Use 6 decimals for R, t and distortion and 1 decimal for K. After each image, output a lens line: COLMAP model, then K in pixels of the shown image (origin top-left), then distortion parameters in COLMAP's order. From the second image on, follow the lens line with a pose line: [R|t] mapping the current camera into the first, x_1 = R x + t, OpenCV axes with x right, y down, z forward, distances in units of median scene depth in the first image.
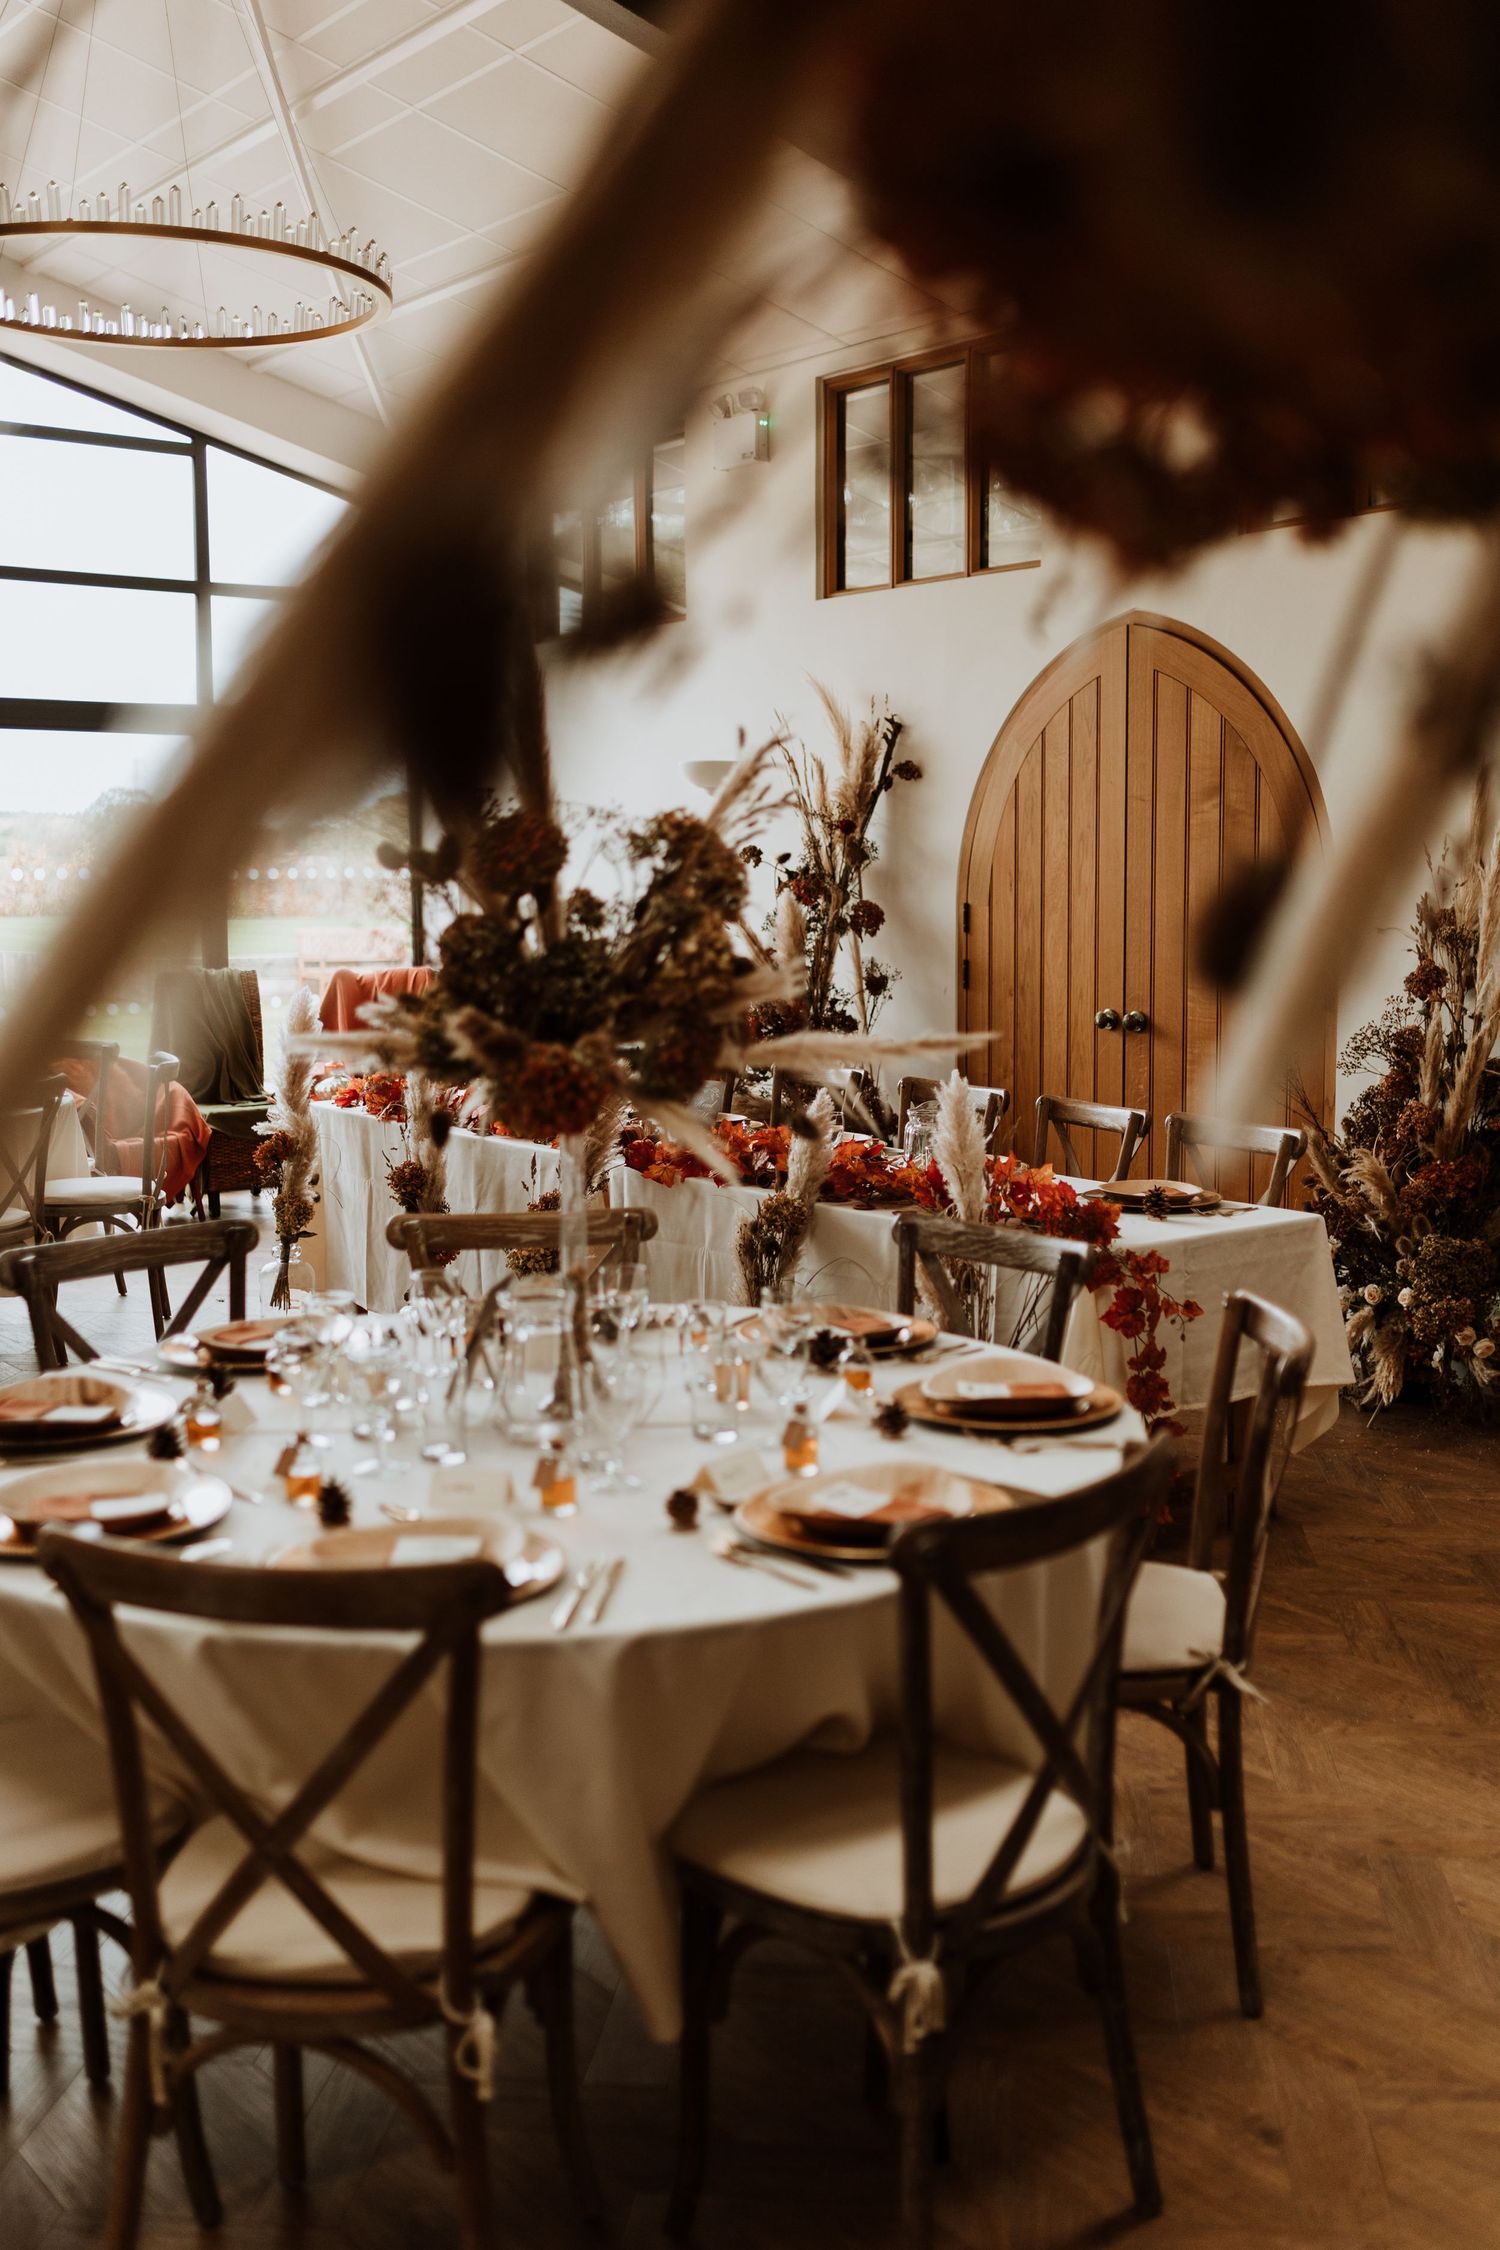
lens RADIAL K [[2238.1, 0, 750.0], [0, 2238.1, 1125.0], [0, 0, 1]] dist [0.004368, 0.031929]
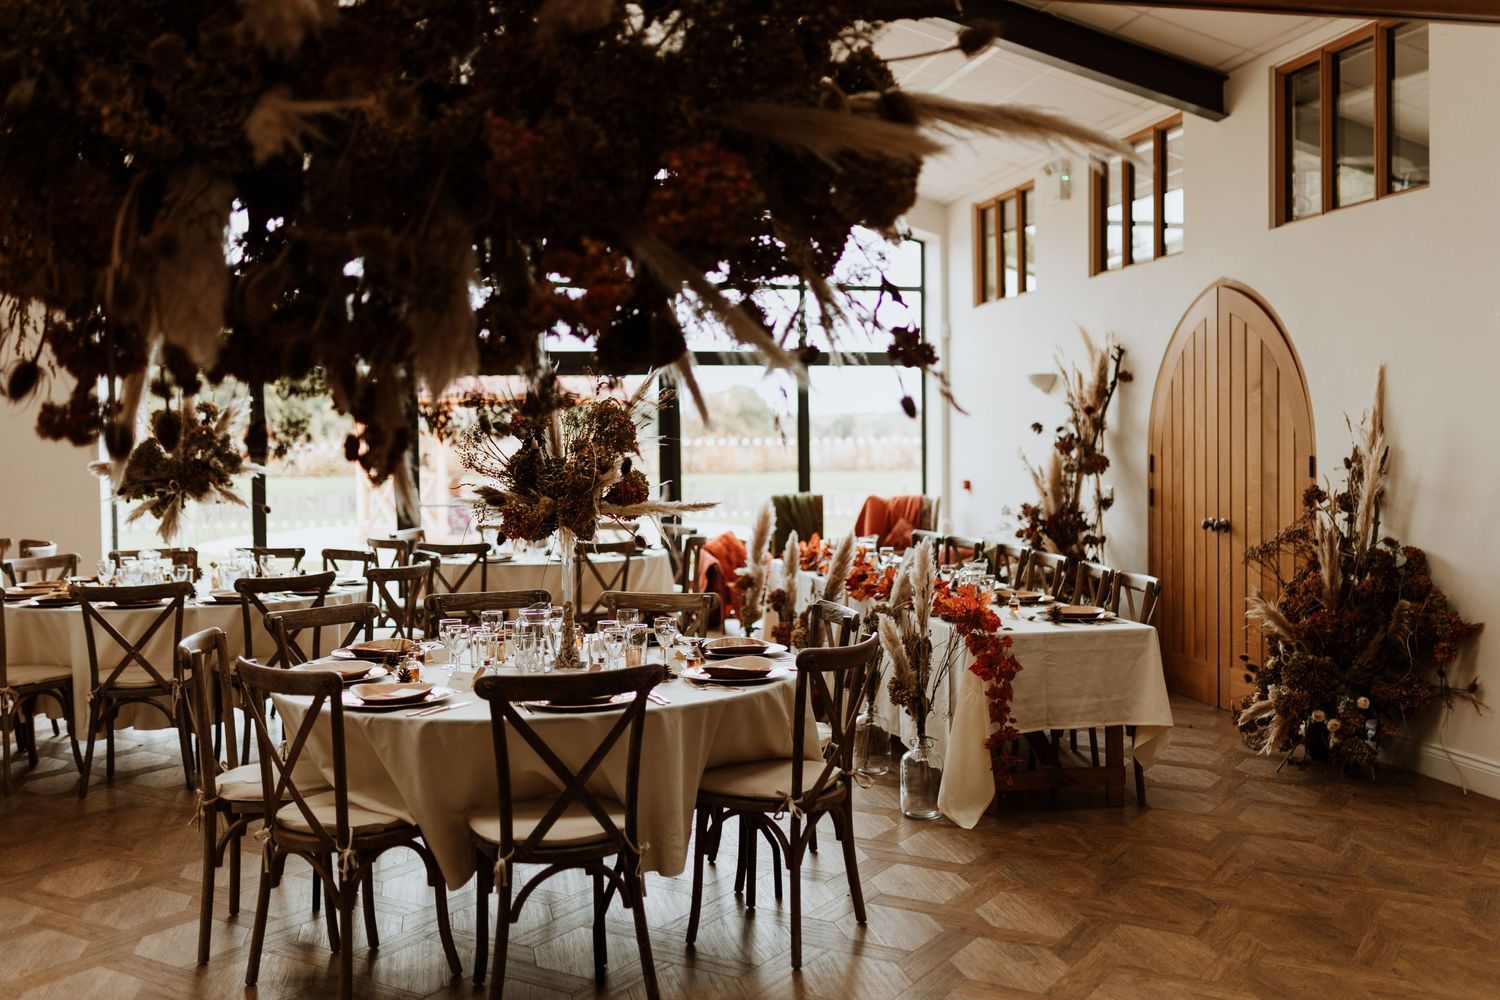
lens RADIAL K [[1492.0, 0, 750.0], [0, 1492.0, 500.0], [0, 0, 1]] dist [0.004368, 0.031929]
pose [[0.892471, 0.012506, -0.450932, 0.524371], [-0.046881, 0.996774, -0.065142, 0.033344], [0.448663, 0.079278, 0.890178, -0.193573]]
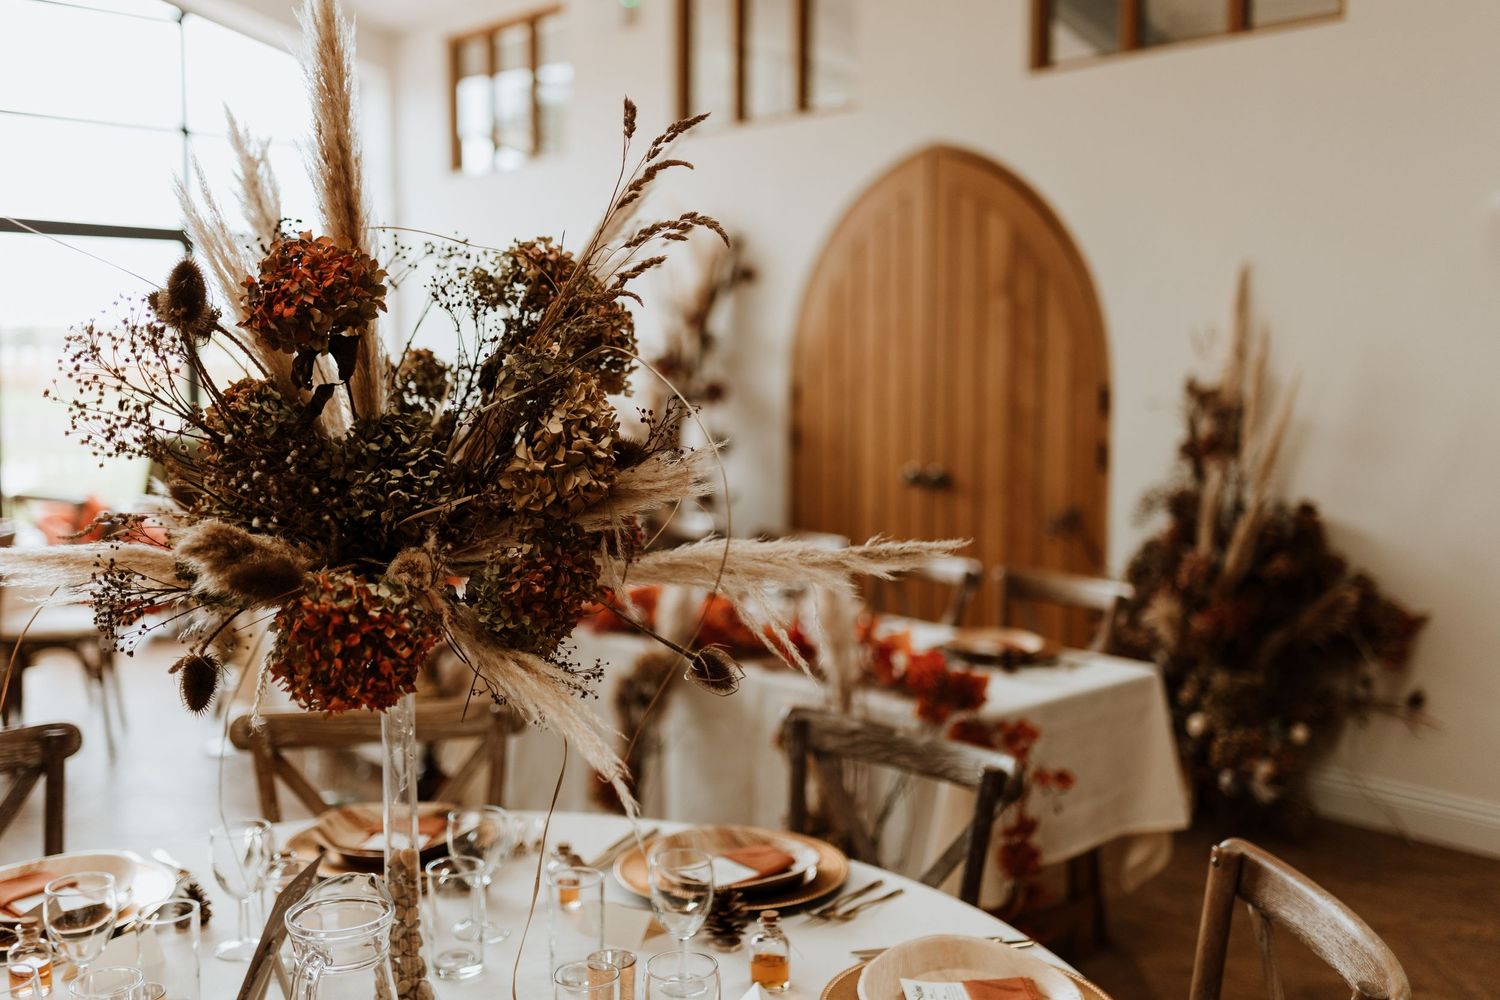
lens RADIAL K [[1426.9, 0, 701.8], [0, 1426.9, 503.0], [0, 0, 1]] dist [0.015489, 0.001592]
pose [[0.998089, -0.000699, 0.061795, -0.005188], [0.001730, 0.999860, -0.016620, -0.030141], [-0.061775, 0.016695, 0.997950, 0.345908]]
